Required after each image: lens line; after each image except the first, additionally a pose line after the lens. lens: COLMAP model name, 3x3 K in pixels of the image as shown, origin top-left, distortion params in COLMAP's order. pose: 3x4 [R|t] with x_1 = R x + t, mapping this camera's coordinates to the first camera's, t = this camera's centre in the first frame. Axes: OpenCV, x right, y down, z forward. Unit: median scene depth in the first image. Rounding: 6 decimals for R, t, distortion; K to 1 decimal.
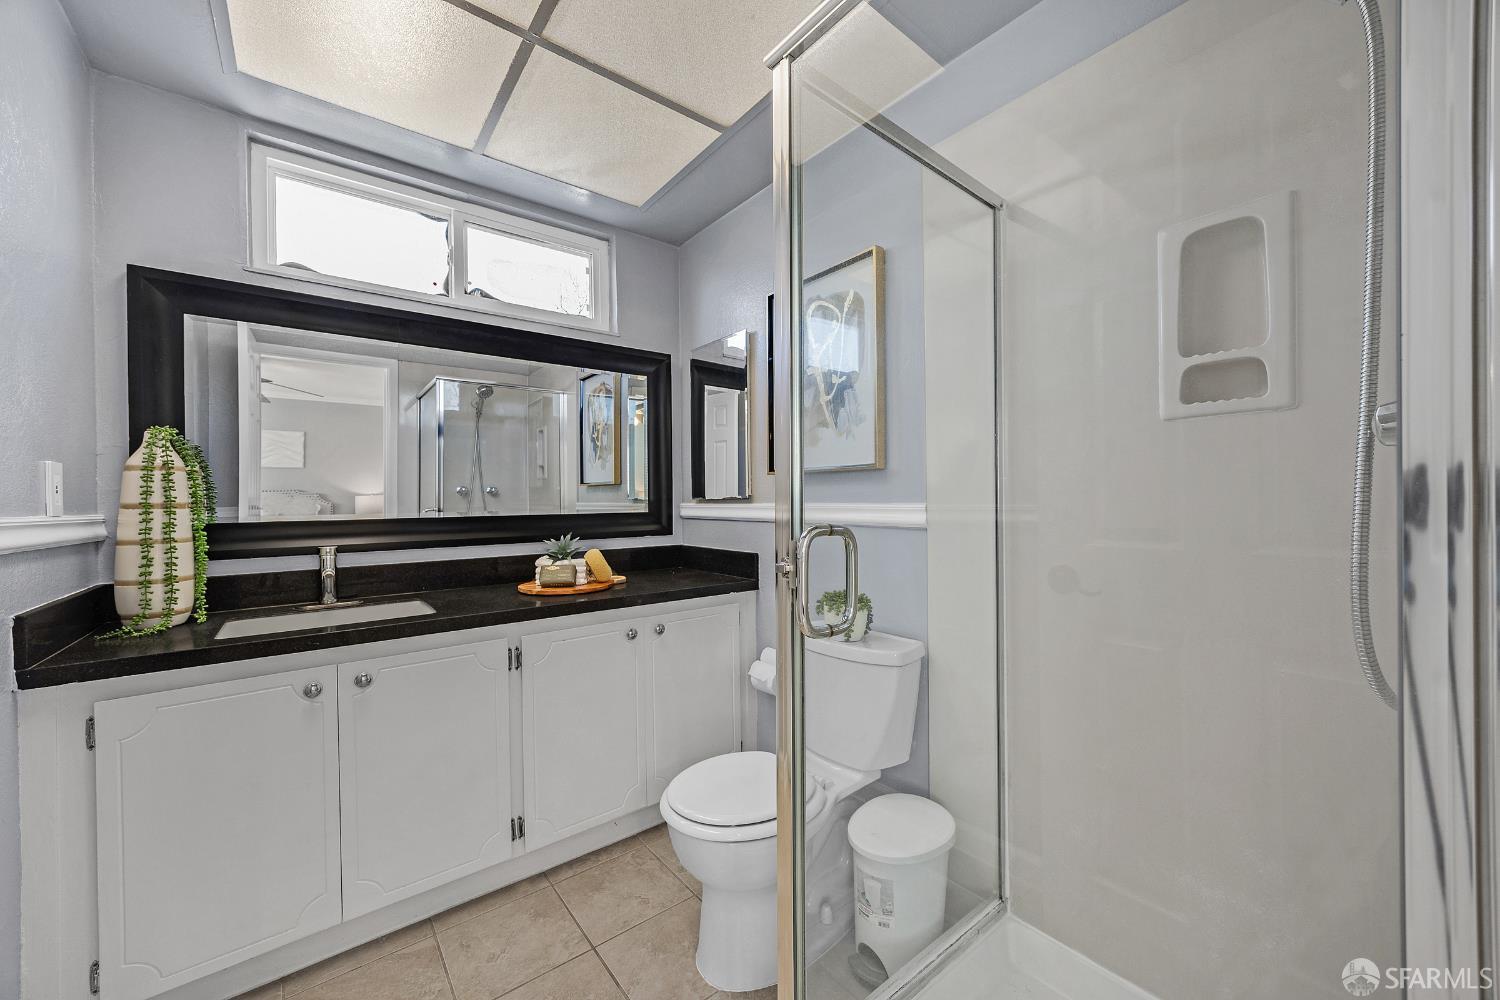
lens RADIAL K [[553.1, 0, 750.0], [0, 553.1, 500.0], [0, 0, 1]] dist [0.002135, 0.000079]
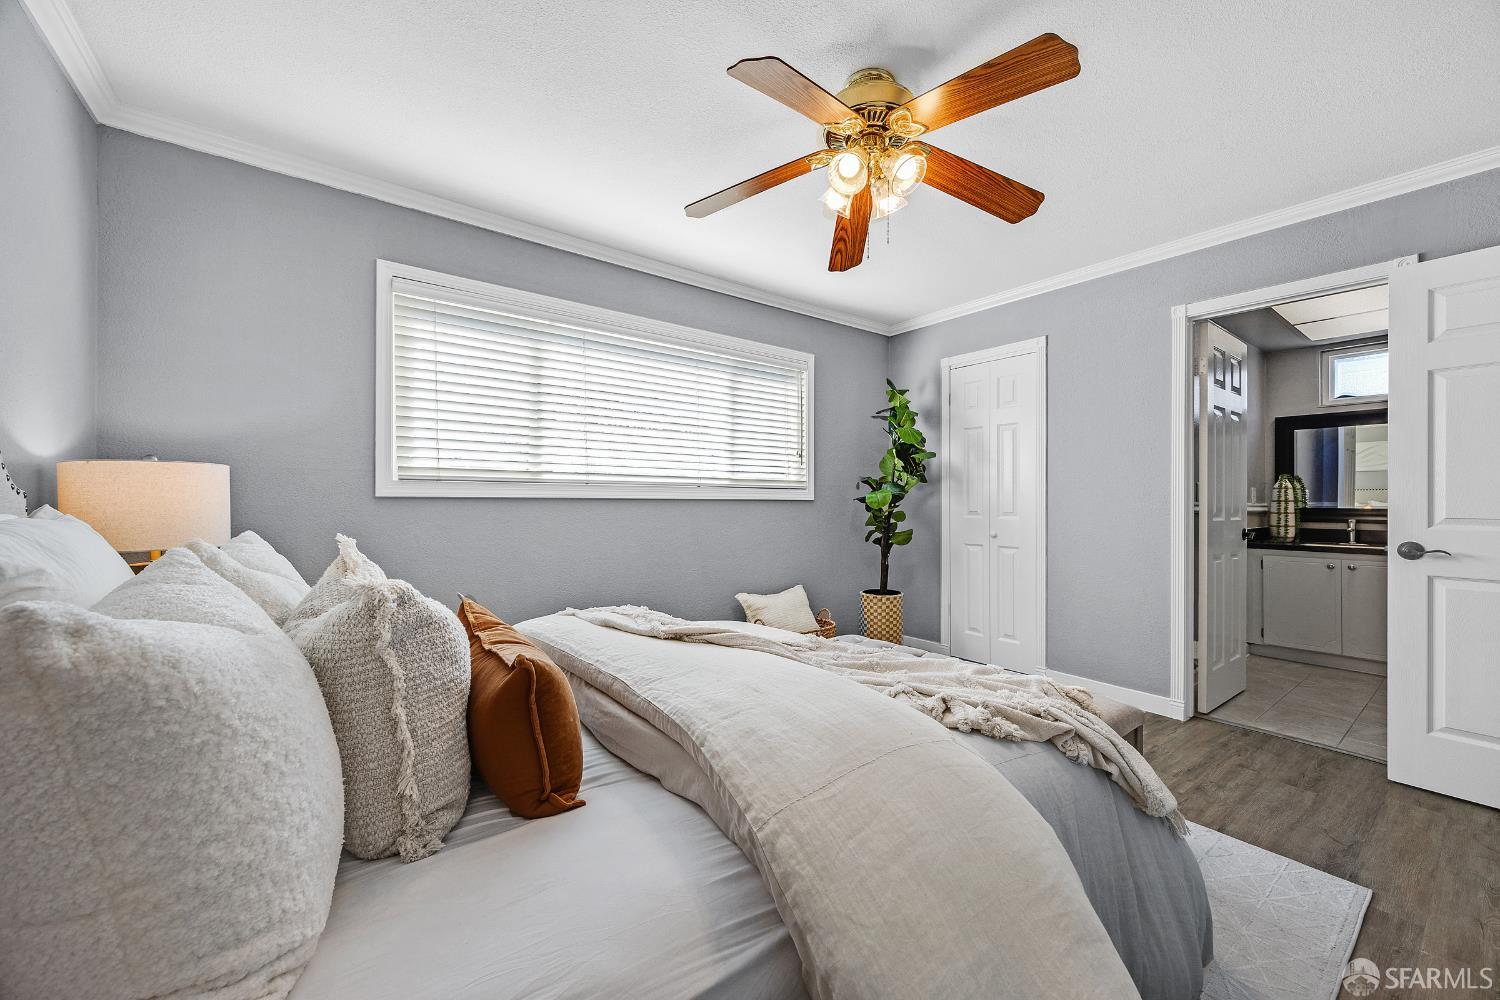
lens RADIAL K [[586.6, 0, 750.0], [0, 586.6, 500.0], [0, 0, 1]] dist [0.000273, 0.000053]
pose [[-0.004707, 0.010546, -0.999933, 1.994106], [-0.002743, 0.999940, 0.010559, -0.018789], [0.999985, 0.002792, -0.004678, -1.756040]]
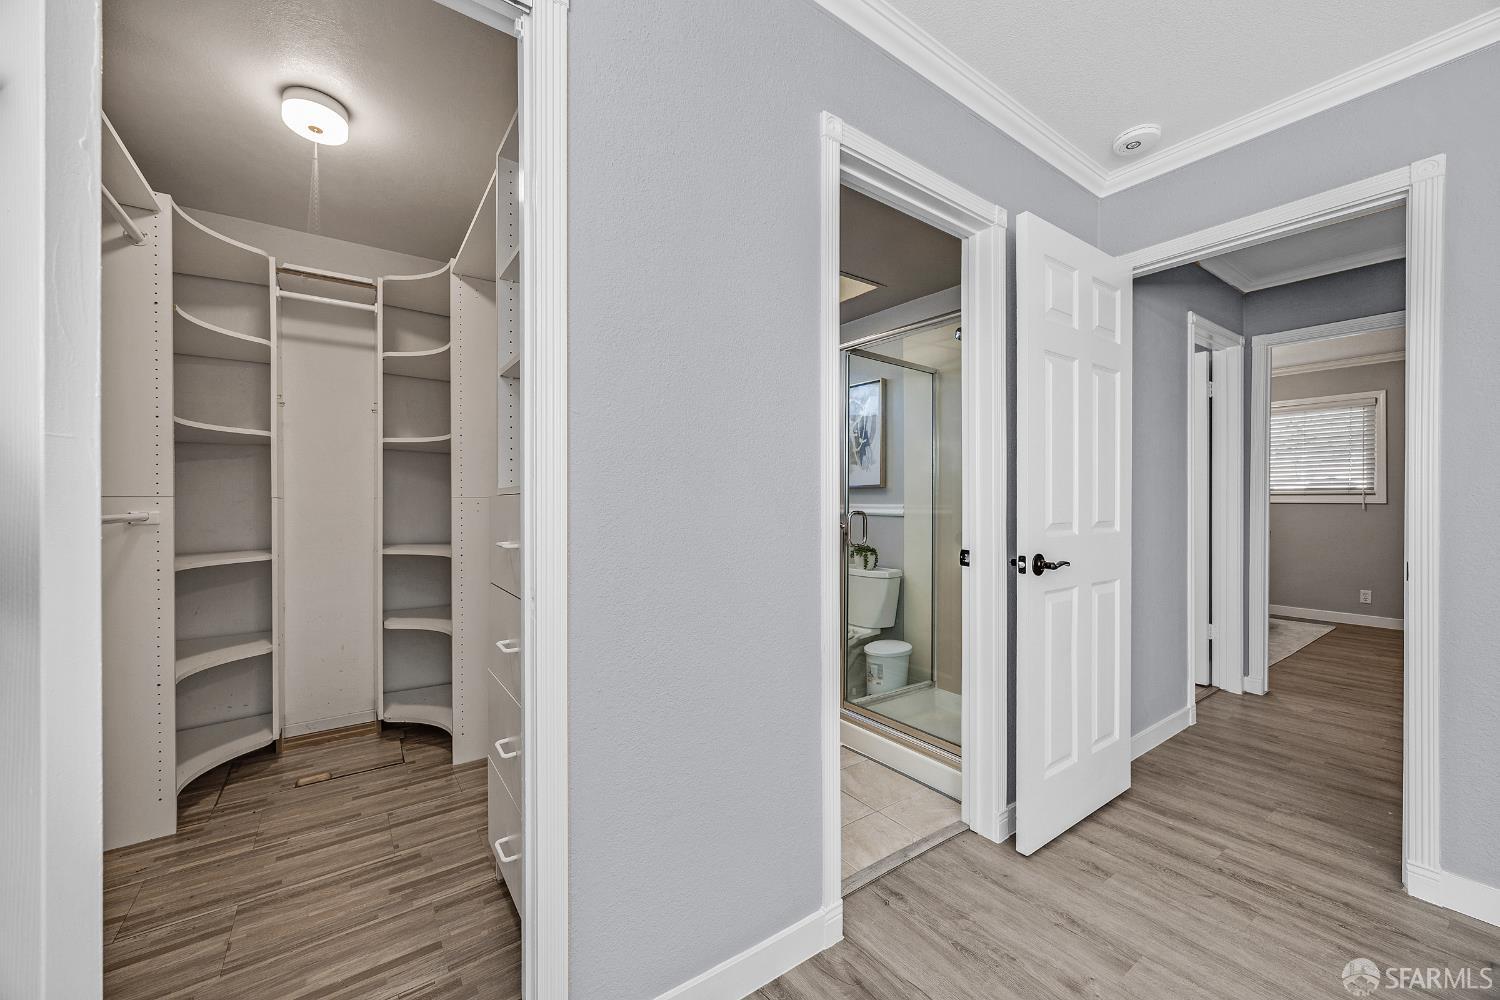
lens RADIAL K [[570.6, 0, 750.0], [0, 570.6, 500.0], [0, 0, 1]] dist [-0.002460, -0.000075]
pose [[0.999104, 0.010586, -0.040987, -0.188398], [-0.010592, 0.999944, 0.000072, -0.005607], [0.040986, 0.000363, 0.999160, -1.271186]]
